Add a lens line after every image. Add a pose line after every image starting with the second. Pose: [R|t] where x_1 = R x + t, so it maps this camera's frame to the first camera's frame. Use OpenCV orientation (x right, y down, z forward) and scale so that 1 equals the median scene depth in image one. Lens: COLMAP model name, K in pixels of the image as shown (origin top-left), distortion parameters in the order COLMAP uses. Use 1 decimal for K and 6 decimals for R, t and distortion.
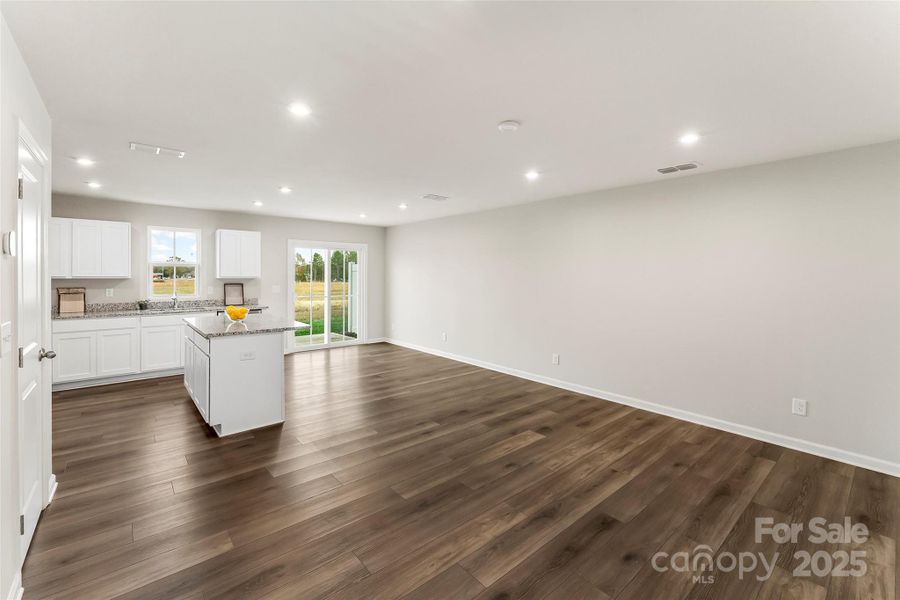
lens RADIAL K [[383.7, 0, 438.8], [0, 383.7, 276.6], [0, 0, 1]] dist [0.001636, -0.000037]
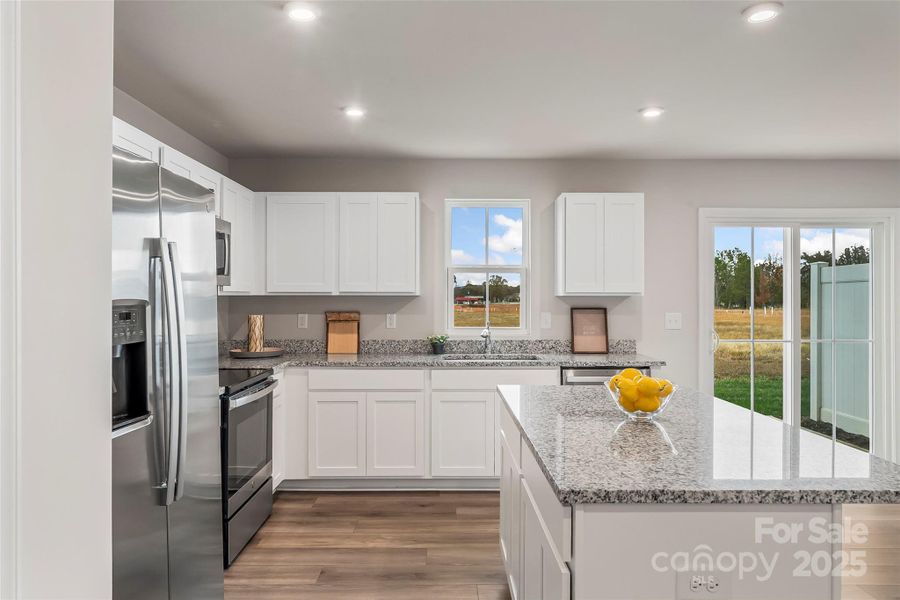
lens RADIAL K [[588.3, 0, 448.9], [0, 588.3, 305.2], [0, 0, 1]] dist [0.002428, -0.000056]
pose [[0.776993, 0.005025, -0.629490, -0.253110], [-0.000025, 0.999968, 0.007951, 0.011480], [0.629510, -0.006162, 0.776968, 0.390644]]
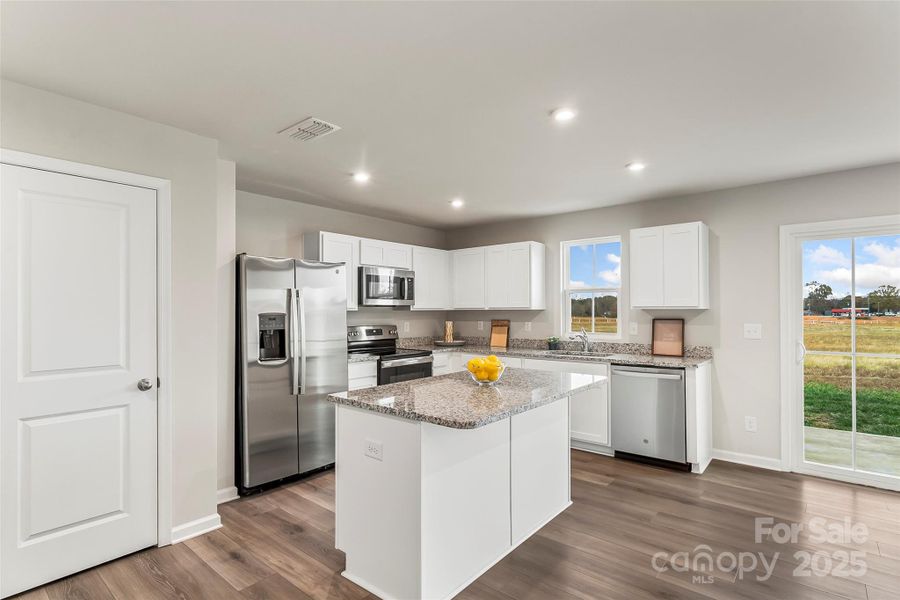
lens RADIAL K [[440.9, 0, 445.4], [0, 440.9, 311.0], [0, 0, 1]] dist [-0.011545, 0.000116]
pose [[0.175683, -0.003637, -0.984440, 0.077263], [0.001008, 0.999993, -0.003514, 0.010546], [0.984446, -0.000375, 0.175686, 0.664376]]
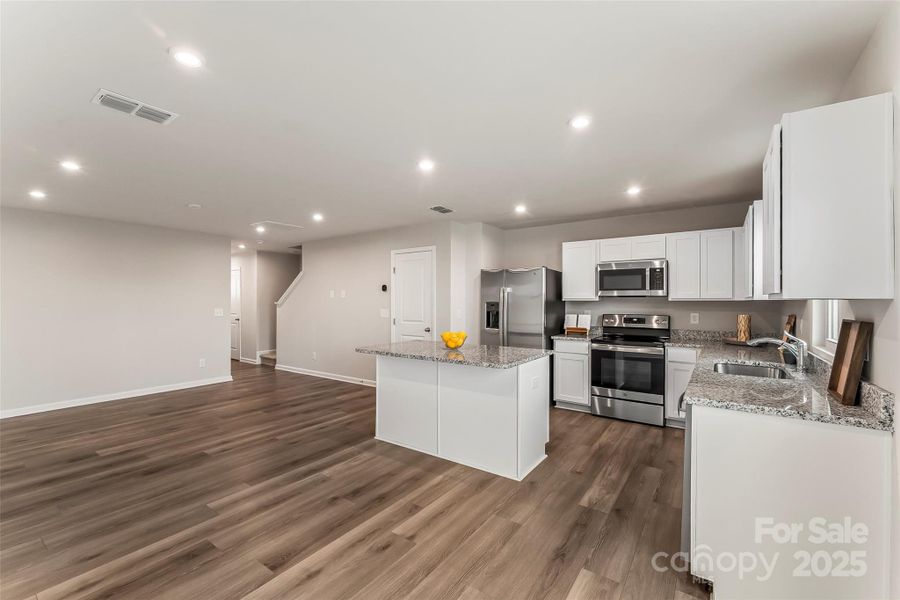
lens RADIAL K [[383.7, 0, 454.2], [0, 383.7, 300.4], [0, 0, 1]] dist [0.001636, -0.000037]
pose [[-0.964212, -0.004139, -0.265102, -0.236673], [-0.005091, 0.999983, 0.002902, 0.005604], [0.265085, 0.004148, -0.964216, 1.443354]]
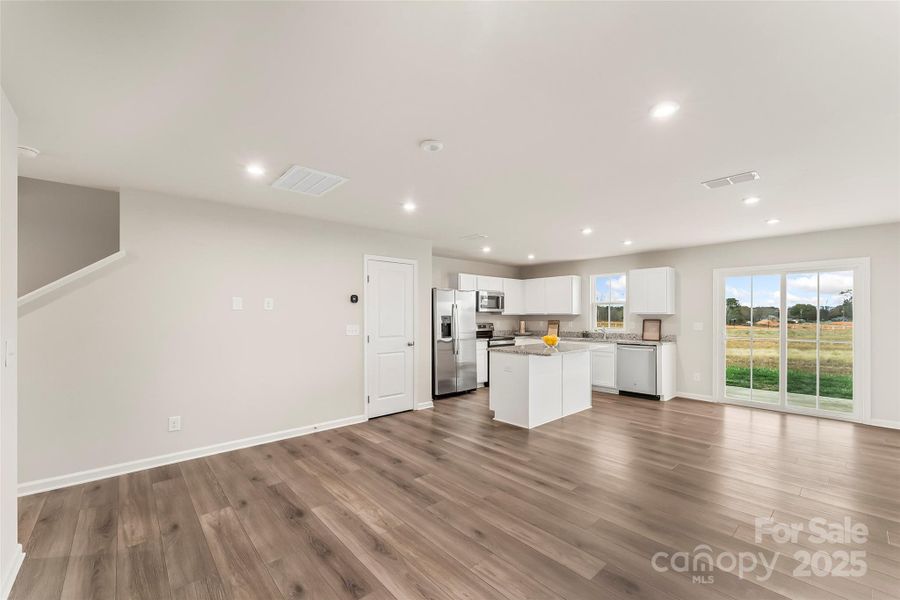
lens RADIAL K [[363.2, 0, 446.7], [0, 363.2, 315.7], [0, 0, 1]] dist [0.000715, -0.000037]
pose [[0.032444, -0.003892, -0.999466, 0.526853], [-0.003010, 0.999988, -0.003992, 0.016200], [0.999469, 0.003138, 0.032432, 0.495865]]
